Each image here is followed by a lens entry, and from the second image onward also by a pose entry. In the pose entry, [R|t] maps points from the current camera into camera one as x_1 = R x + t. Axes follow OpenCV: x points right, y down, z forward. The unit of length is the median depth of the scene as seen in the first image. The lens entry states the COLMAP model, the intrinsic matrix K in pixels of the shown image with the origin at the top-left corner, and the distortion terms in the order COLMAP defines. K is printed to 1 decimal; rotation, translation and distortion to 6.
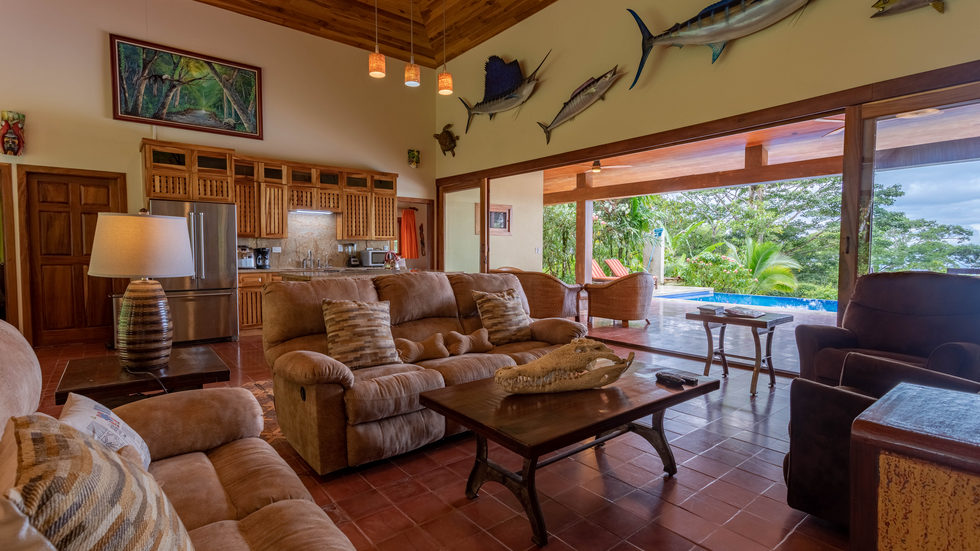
lens RADIAL K [[467.8, 0, 483.7], [0, 467.8, 274.3], [0, 0, 1]] dist [0.005783, 0.001390]
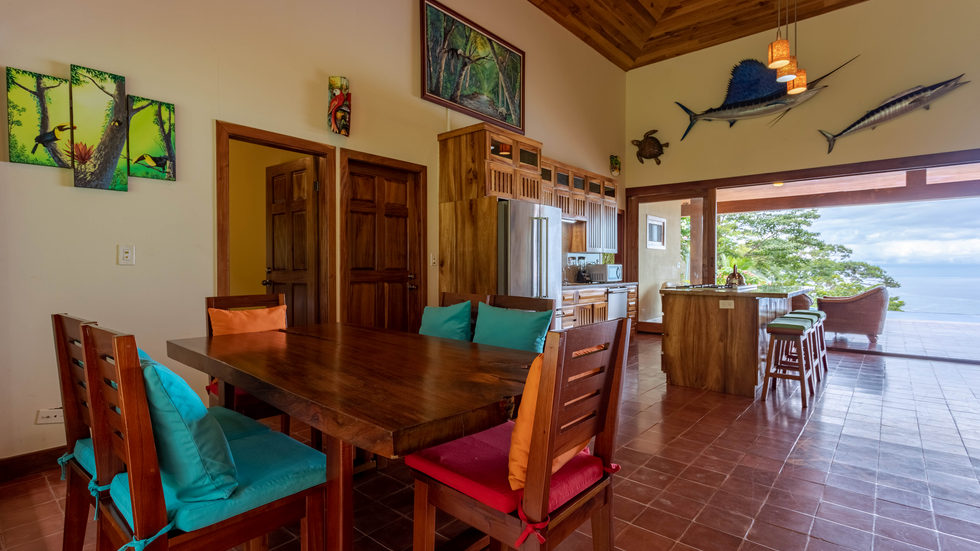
lens RADIAL K [[465.0, 0, 486.7], [0, 465.0, 274.3], [0, 0, 1]] dist [0.001152, 0.000410]
pose [[0.983677, -0.004363, 0.179891, -0.669250], [0.010540, 0.999387, -0.033396, -0.005027], [-0.179635, 0.034747, 0.983119, 0.179912]]
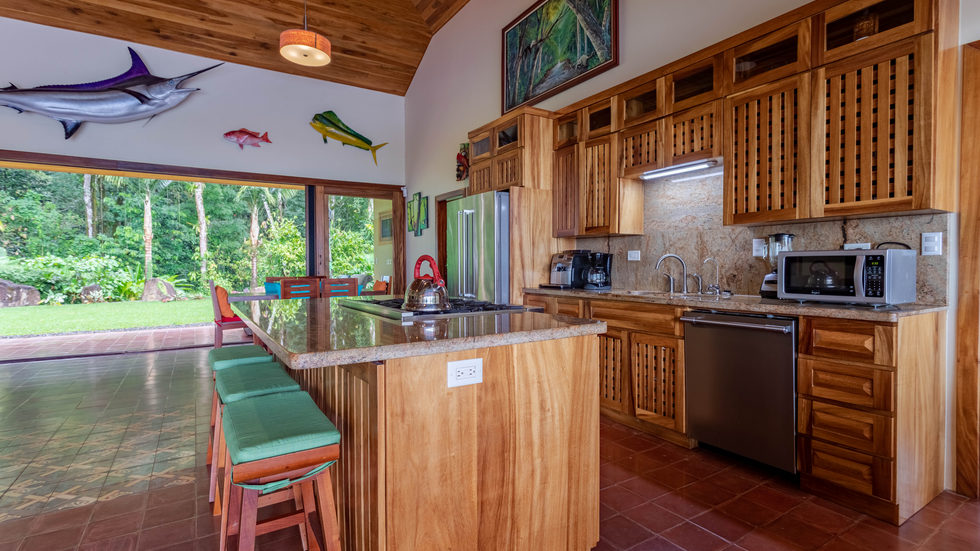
lens RADIAL K [[465.0, 0, 486.7], [0, 465.0, 274.3], [0, 0, 1]] dist [0.001152, 0.000410]
pose [[-0.112843, 0.019514, -0.993421, 0.111833], [-0.041493, 0.998842, 0.024333, -0.036663], [0.992746, 0.043966, -0.111903, 0.884229]]
